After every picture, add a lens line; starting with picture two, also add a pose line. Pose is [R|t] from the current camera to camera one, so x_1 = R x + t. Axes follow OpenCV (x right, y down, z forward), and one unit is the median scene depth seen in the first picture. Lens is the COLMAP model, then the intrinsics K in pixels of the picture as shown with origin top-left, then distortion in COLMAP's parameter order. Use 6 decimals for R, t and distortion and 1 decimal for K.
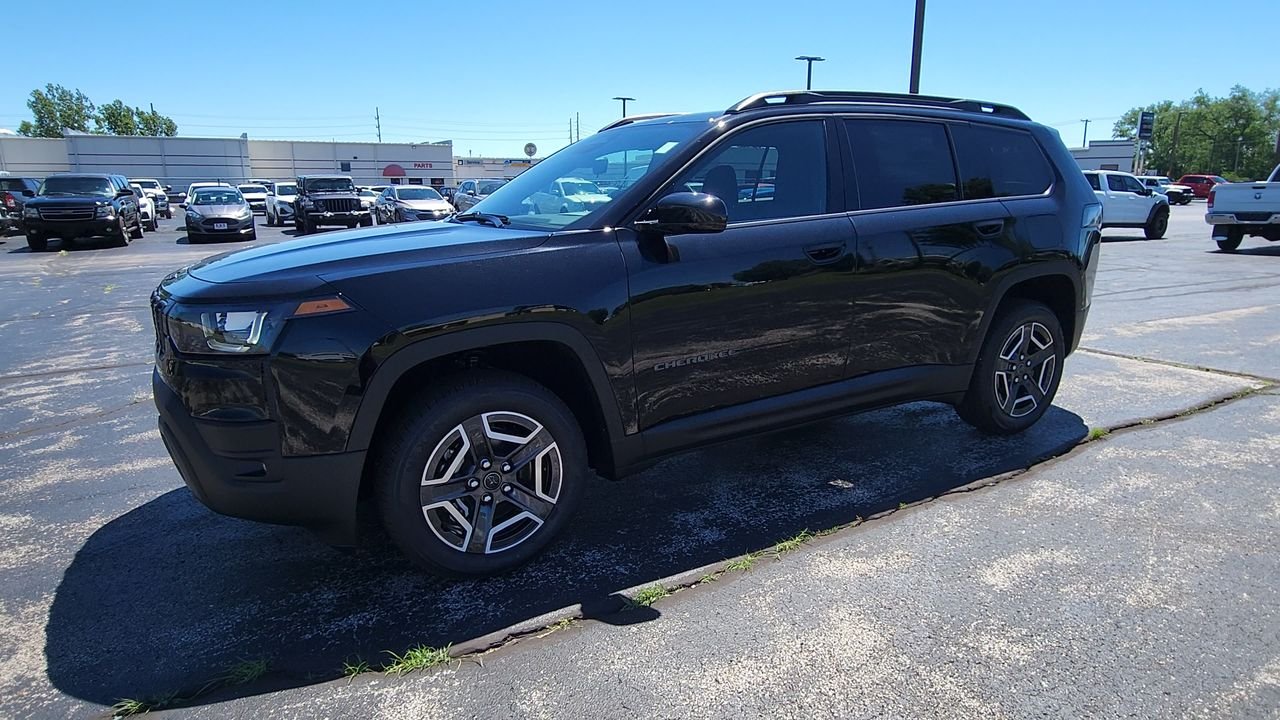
lens RADIAL K [[748.0, 0, 632.2], [0, 748.0, 360.7], [0, 0, 1]] dist [0.002284, 0.000473]
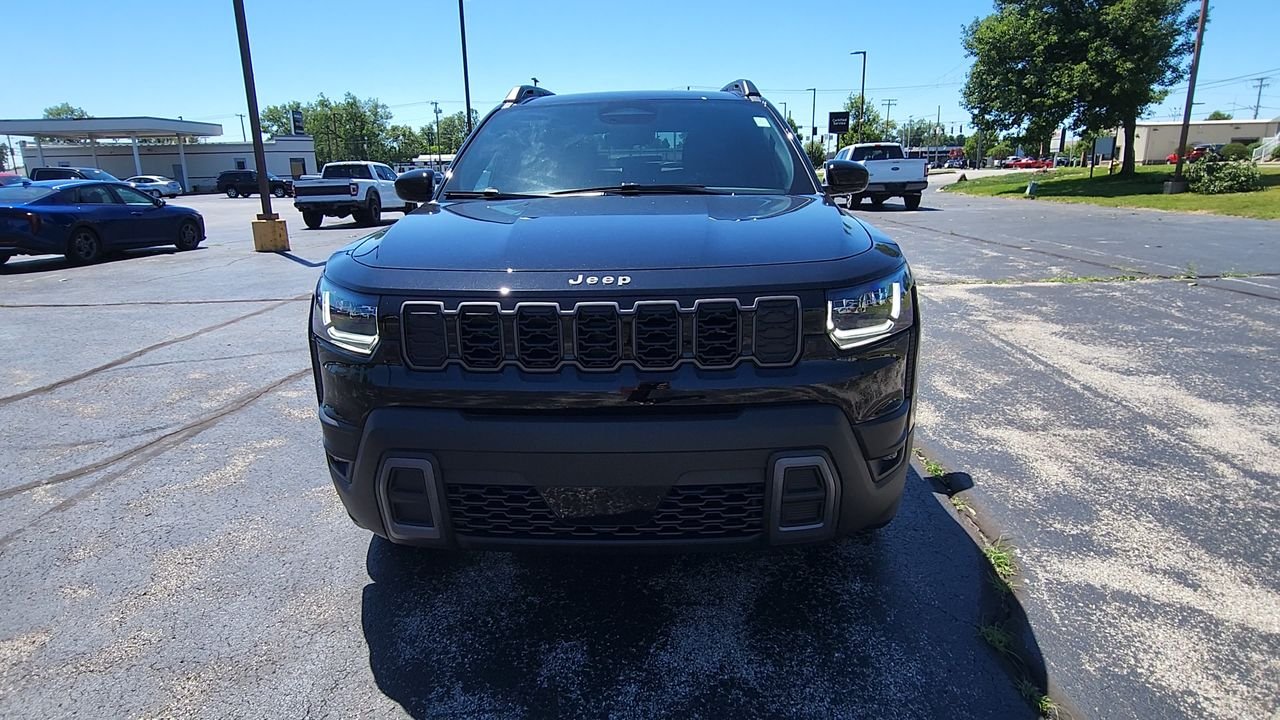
lens RADIAL K [[748.6, 0, 636.0], [0, 748.6, 358.8], [0, 0, 1]] dist [-0.005030, 0.013363]
pose [[0.526324, -0.209841, 0.823984, -0.901133], [0.205235, 0.971768, 0.116382, -0.091893], [-0.825143, 0.107856, 0.554532, 0.483304]]
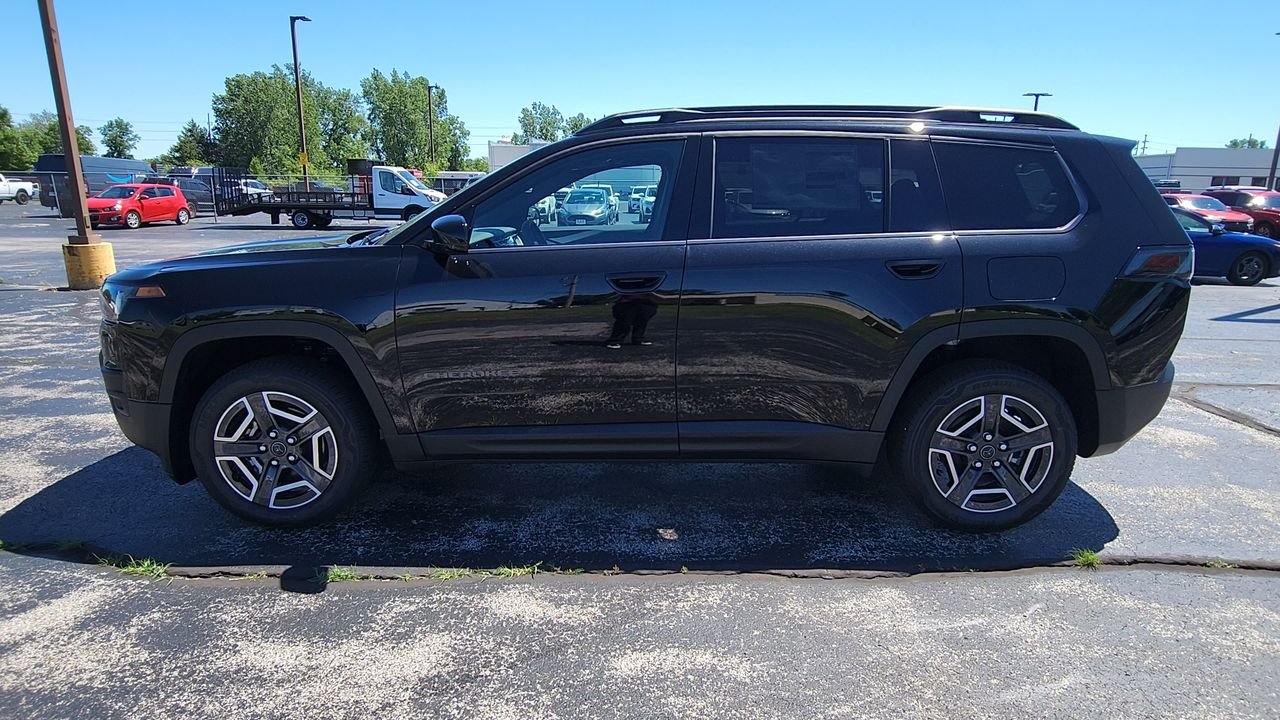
lens RADIAL K [[748.0, 0, 632.2], [0, 748.0, 360.7], [0, 0, 1]] dist [0.002284, 0.000473]
pose [[0.866464, 0.128340, -0.482461, 0.631211], [-0.129959, 0.991058, 0.030234, -0.065475], [0.482027, 0.036503, 0.875395, 0.157605]]
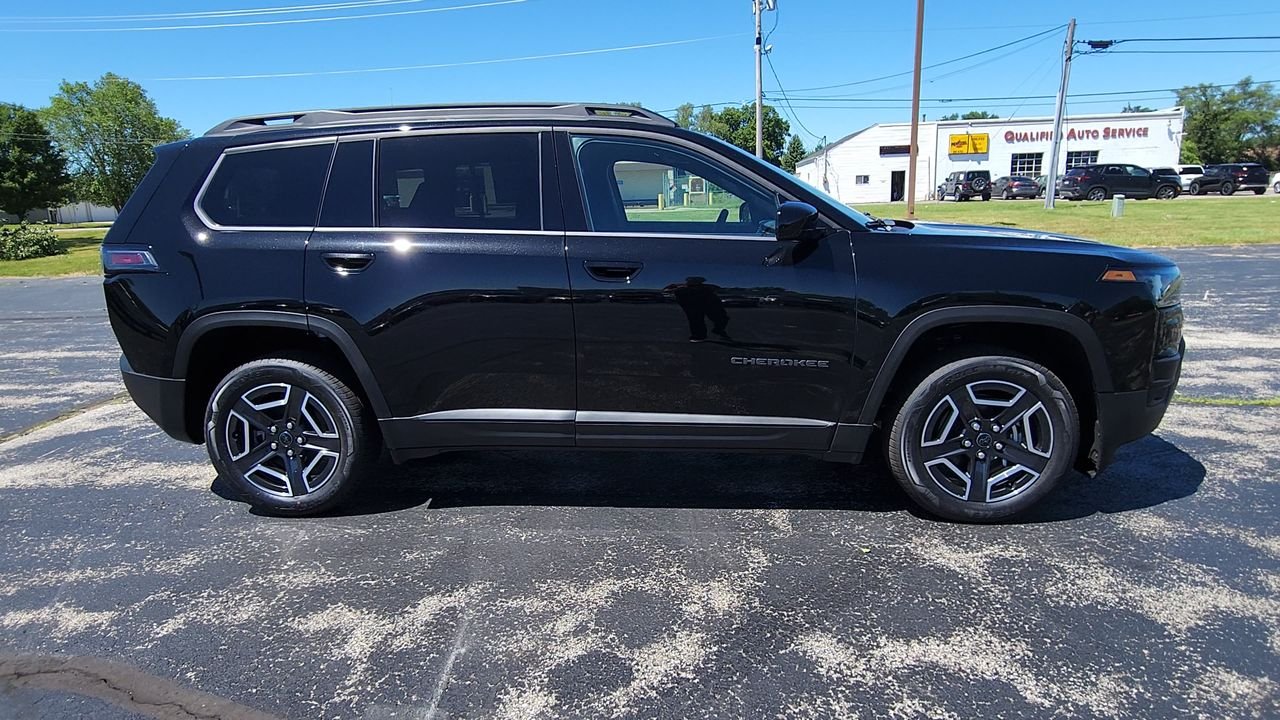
lens RADIAL K [[748.0, 0, 632.2], [0, 748.0, 360.7], [0, 0, 1]] dist [0.002284, 0.000473]
pose [[-0.827527, -0.082846, 0.555279, -0.525401], [0.162295, 0.911526, 0.377864, -0.449095], [-0.537456, 0.402812, -0.740867, 1.971492]]
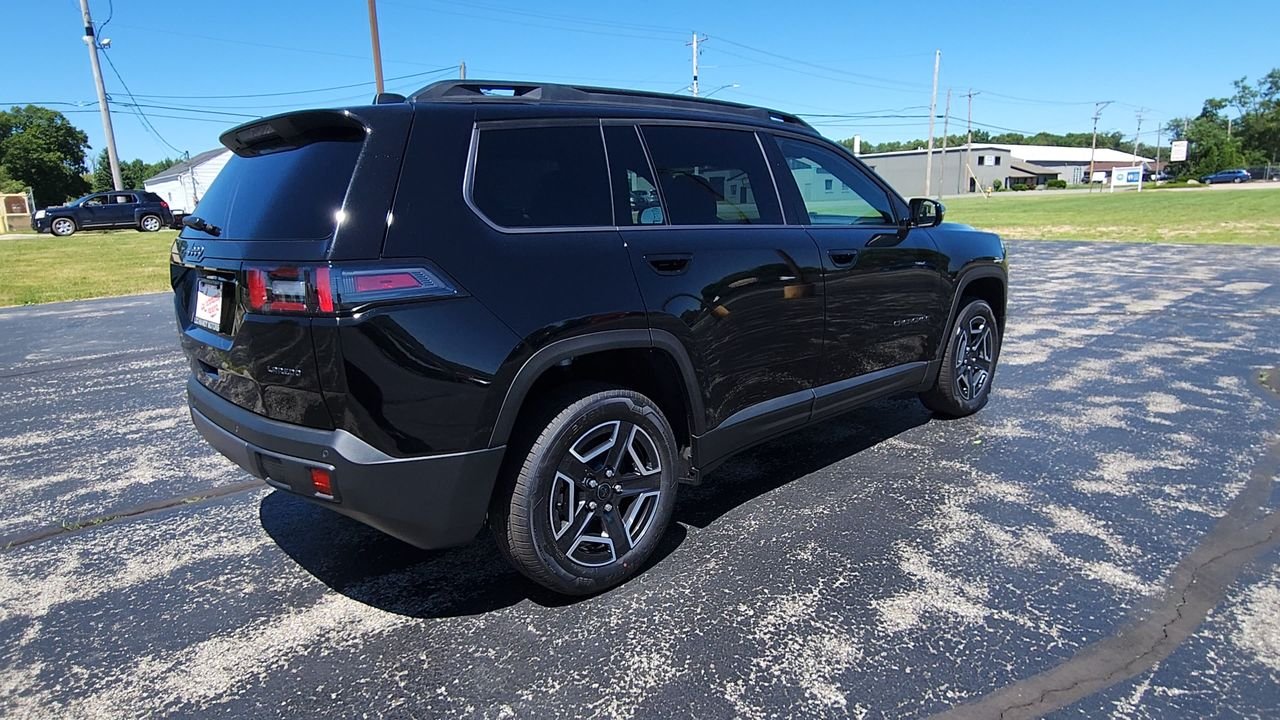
lens RADIAL K [[748.0, 0, 632.2], [0, 748.0, 360.7], [0, 0, 1]] dist [0.002284, 0.000473]
pose [[-0.972230, 0.092149, -0.215122, 0.446594], [-0.006602, 0.908051, 0.418808, -0.506571], [0.233934, 0.408598, -0.882226, 2.158150]]
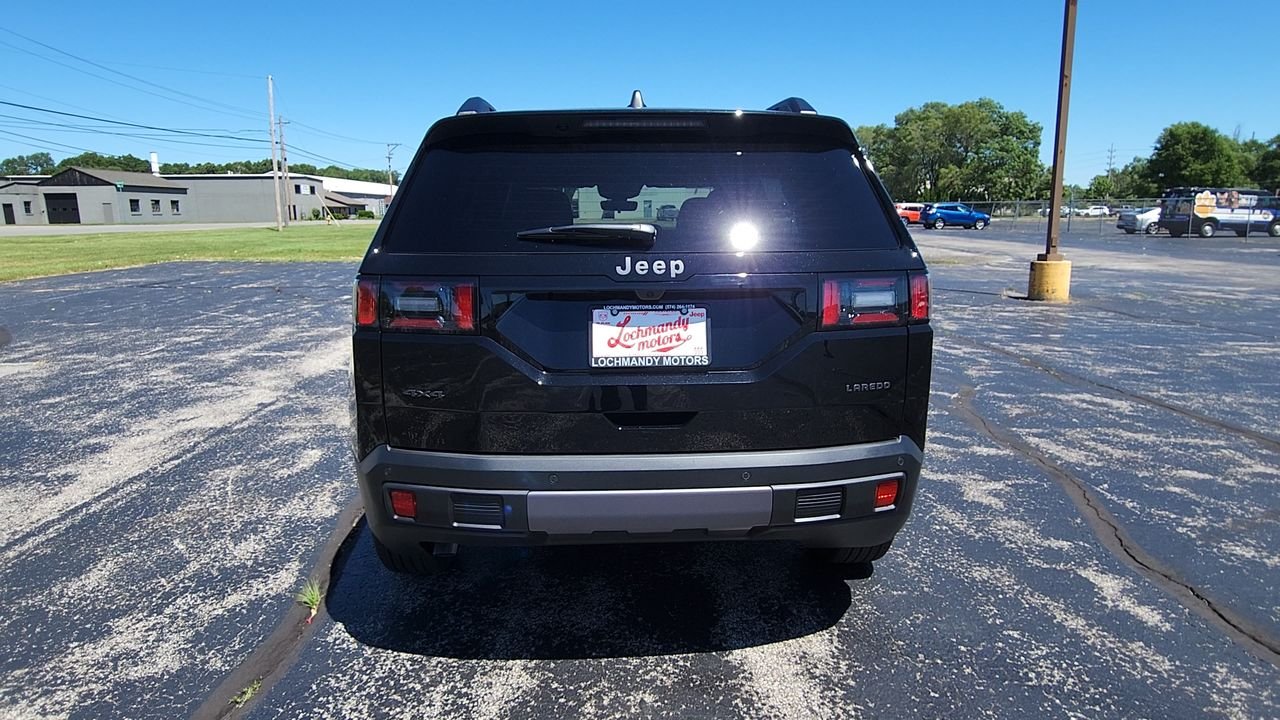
lens RADIAL K [[748.0, 0, 632.2], [0, 748.0, 360.7], [0, 0, 1]] dist [0.002284, 0.000473]
pose [[-0.457373, 0.183294, -0.870180, 1.164117], [-0.189371, 0.936008, 0.296695, -0.400390], [0.868878, 0.300487, -0.393394, 1.630640]]
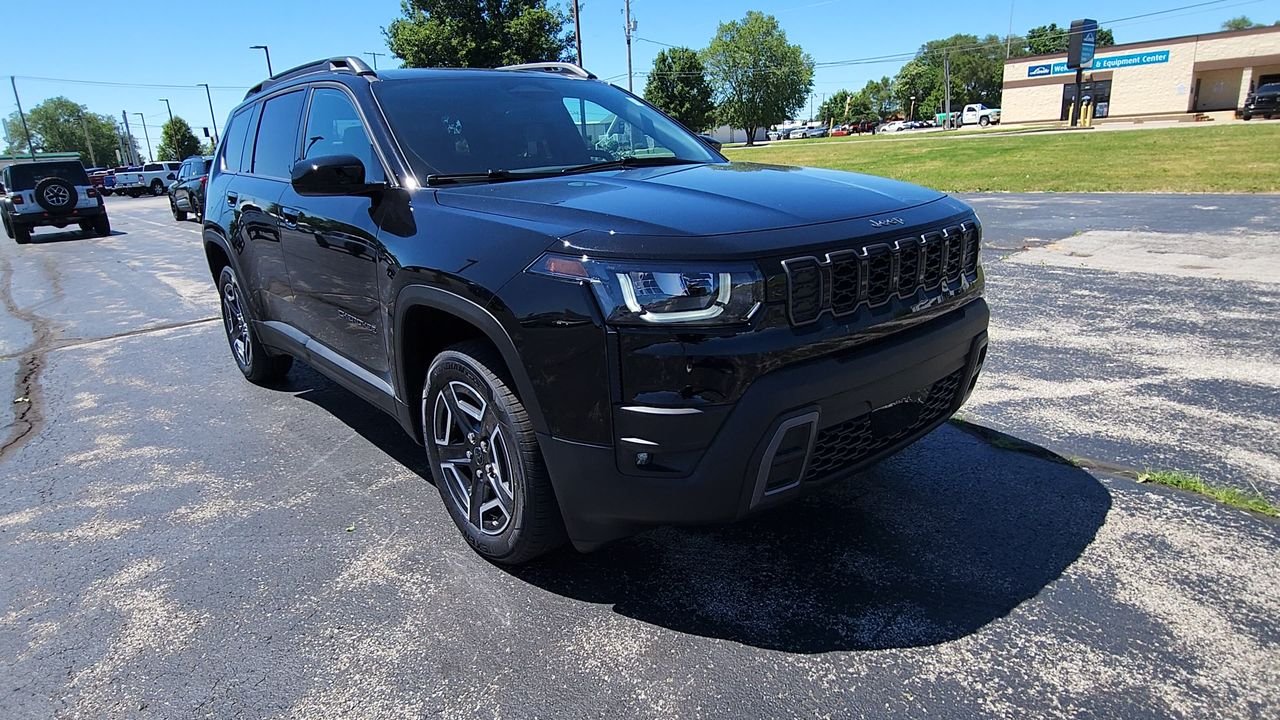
lens RADIAL K [[748.0, 0, 632.2], [0, 748.0, 360.7], [0, 0, 1]] dist [0.002284, 0.000473]
pose [[-0.183997, -0.251797, 0.950128, -1.041426], [0.276887, 0.914209, 0.295898, -0.221994], [-0.943122, 0.317523, -0.098492, 1.069990]]
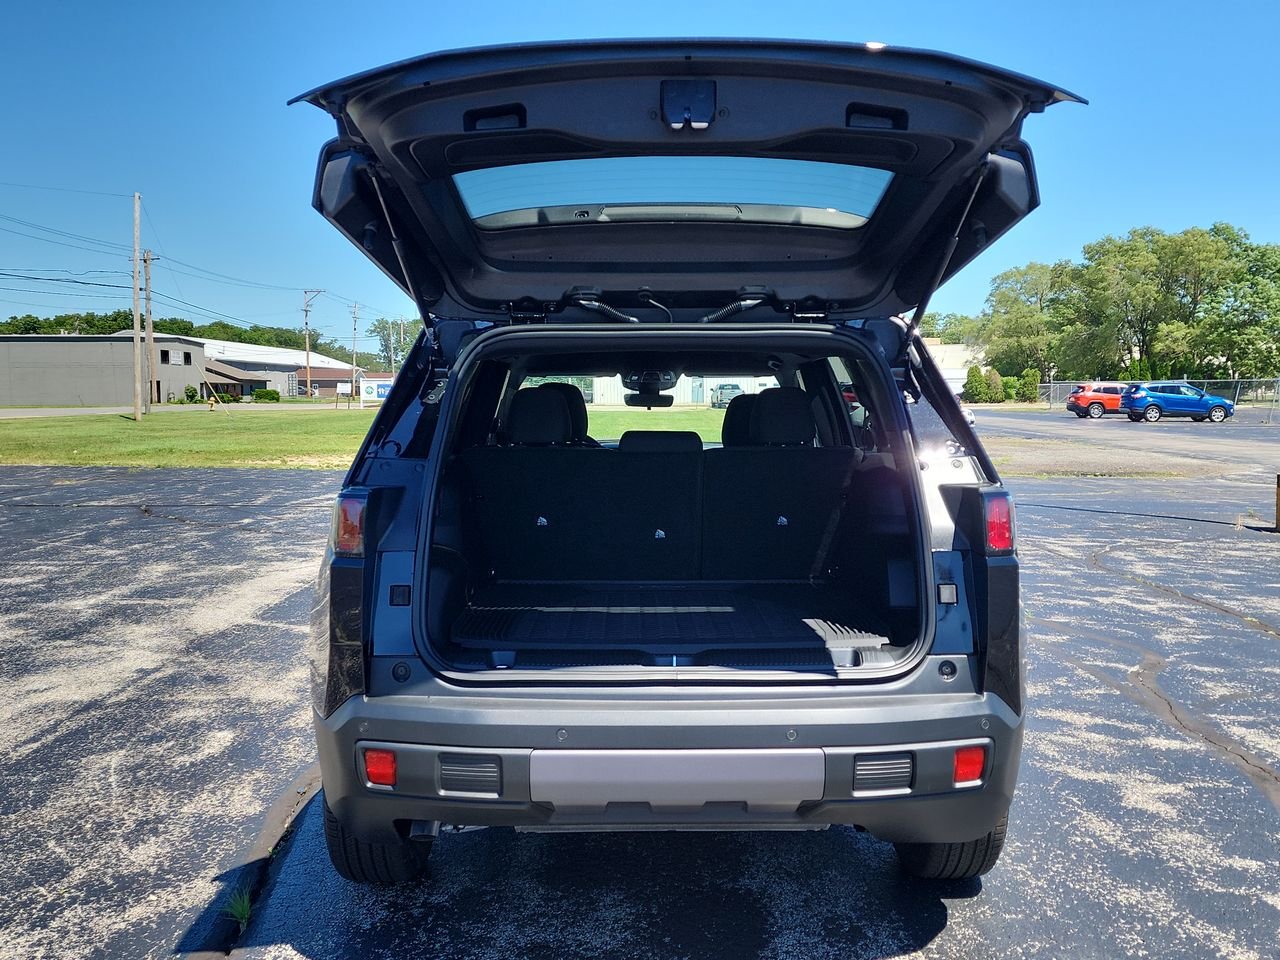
lens RADIAL K [[1175.9, 0, 642.6], [0, 1175.9, 479.1], [0, 0, 1]] dist [0.042668, -0.008482]
pose [[-0.481536, 0.072592, -0.873415, 1.328218], [-0.190004, 0.964216, 0.184893, -0.442186], [0.855582, 0.254985, -0.450512, 1.720692]]
